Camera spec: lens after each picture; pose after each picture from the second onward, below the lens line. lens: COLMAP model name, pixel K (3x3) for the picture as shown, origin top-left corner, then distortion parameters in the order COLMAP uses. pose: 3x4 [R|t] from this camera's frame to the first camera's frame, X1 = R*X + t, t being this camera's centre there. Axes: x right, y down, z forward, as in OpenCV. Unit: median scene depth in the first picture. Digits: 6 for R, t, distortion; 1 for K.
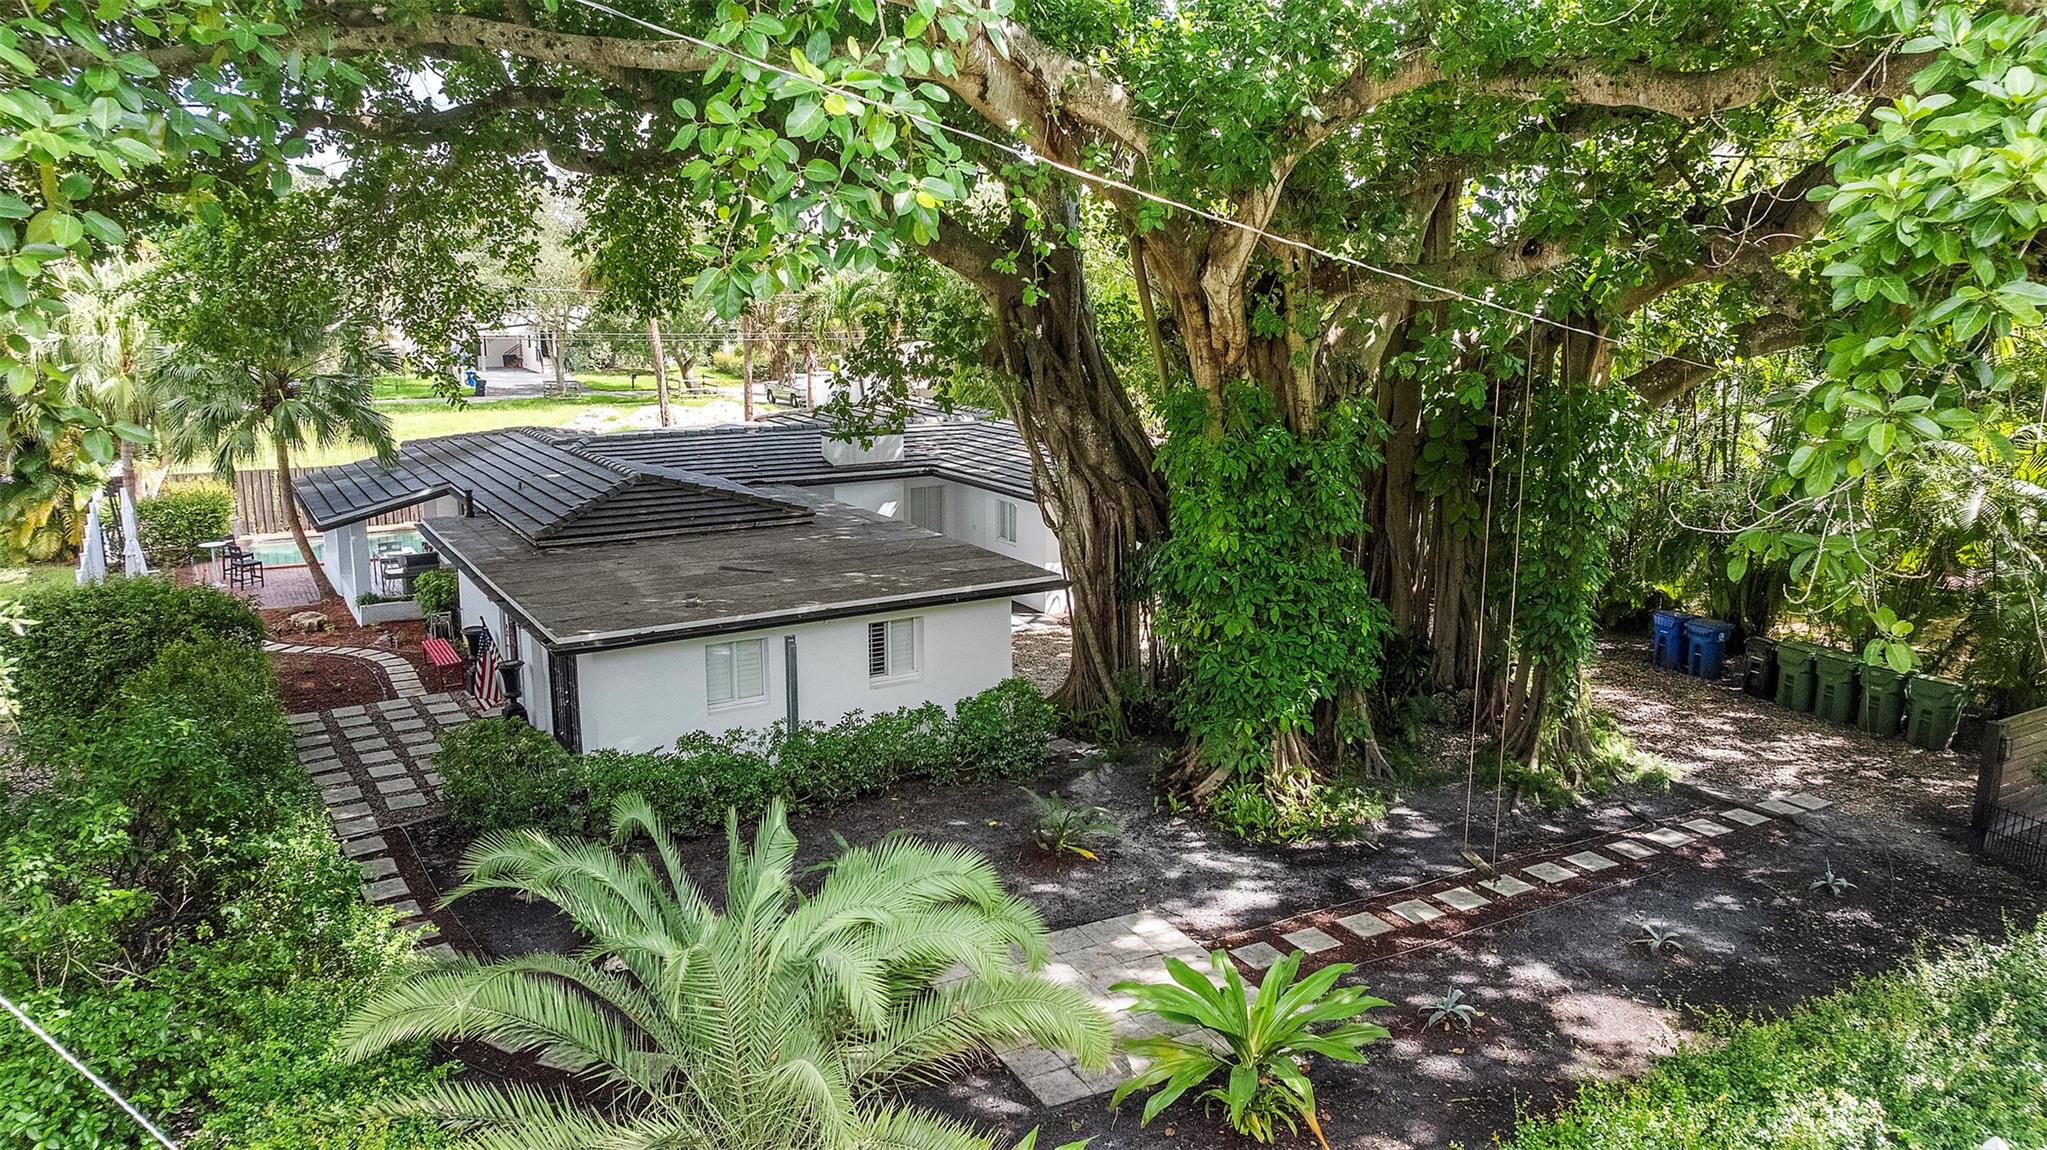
lens RADIAL K [[1418.8, 0, 1026.4], [0, 1418.8, 591.7], [0, 0, 1]] dist [-0.031518, -0.006744]
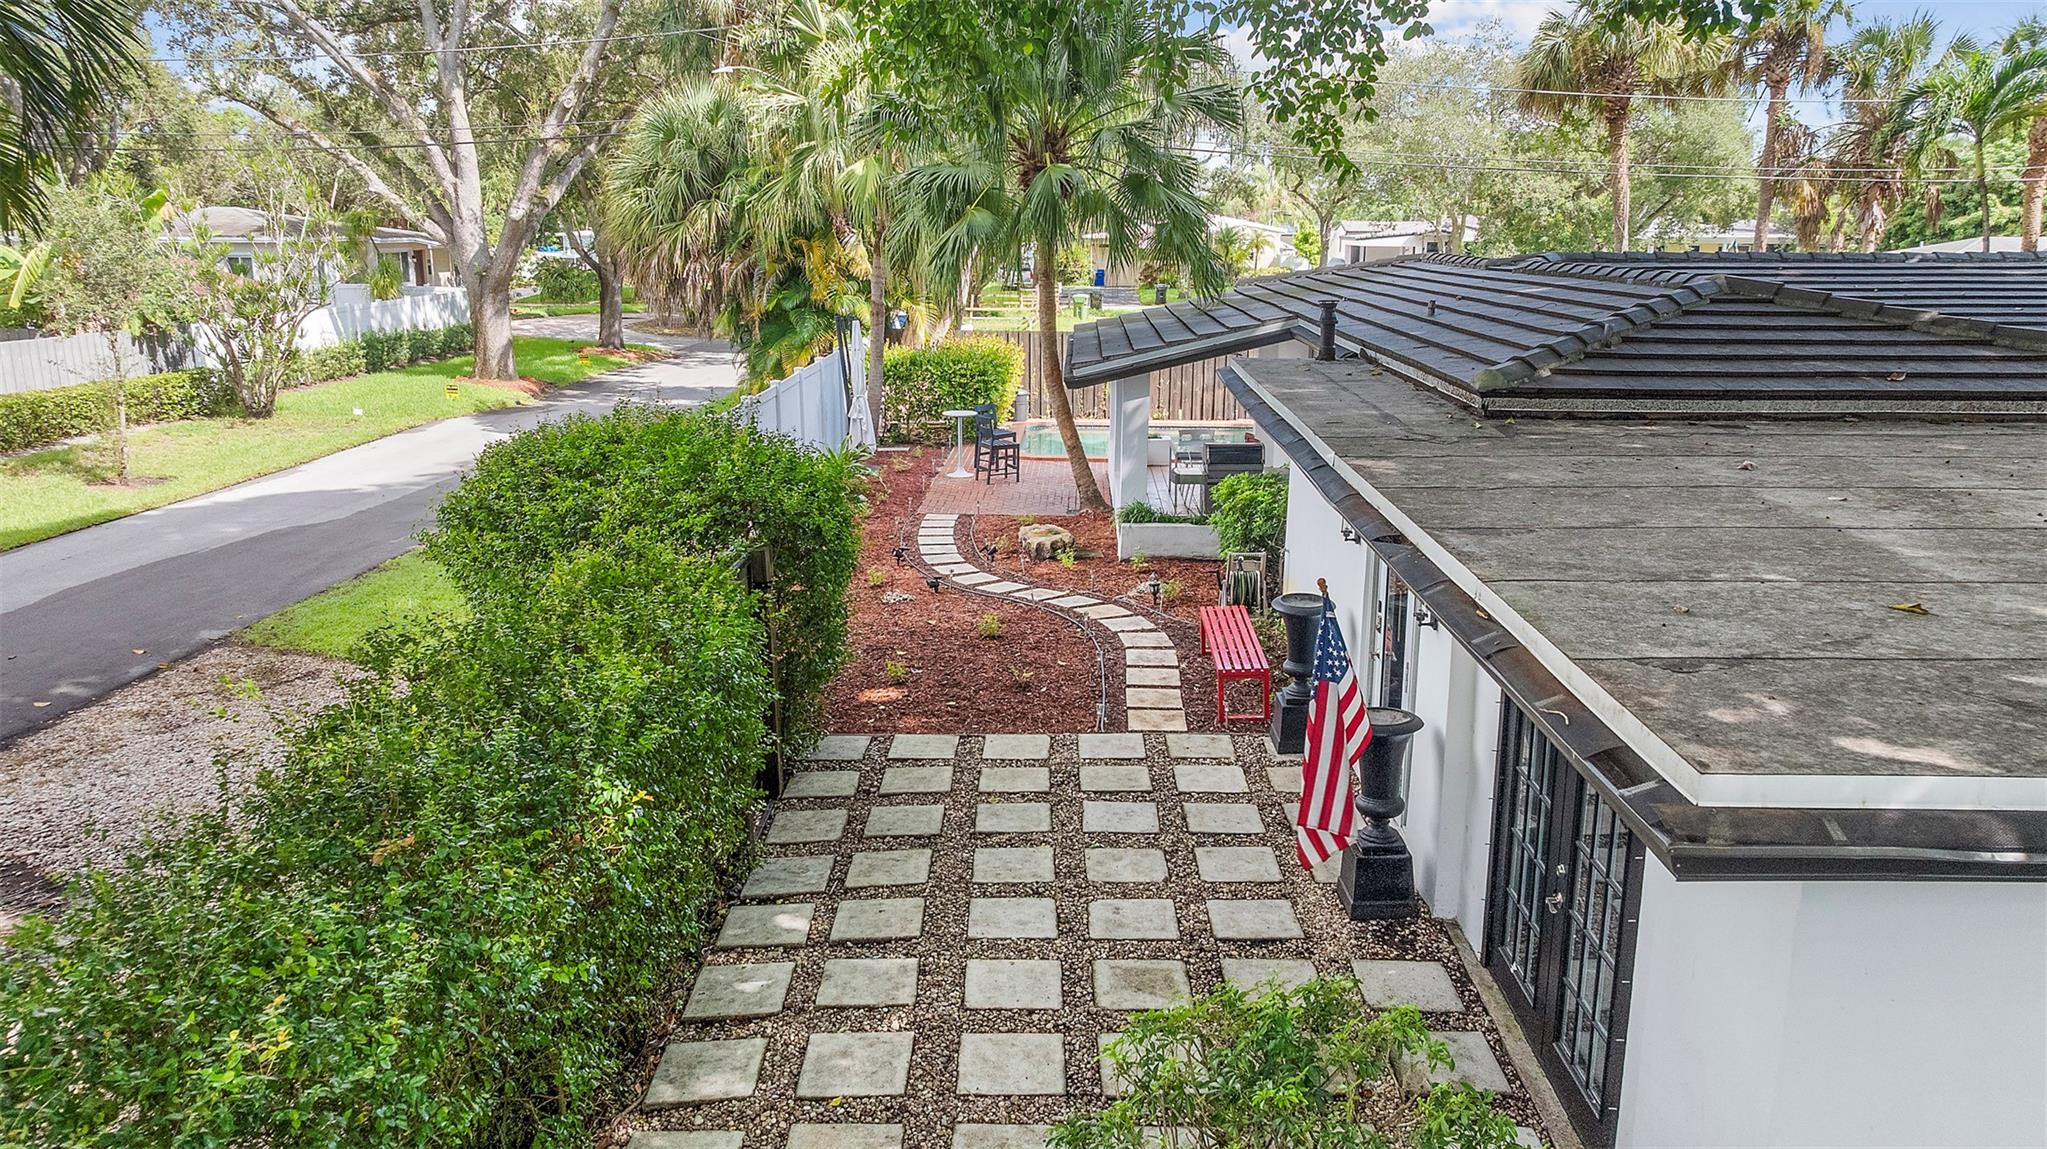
lens RADIAL K [[1418.8, 0, 1023.9], [0, 1418.8, 580.9], [0, 0, 1]] dist [-0.031518, -0.006744]
pose [[0.831551, 0.128876, -0.540291, -0.228041], [-0.116081, 0.991553, 0.057857, 0.005287], [0.543184, 0.014606, 0.839487, 0.586542]]
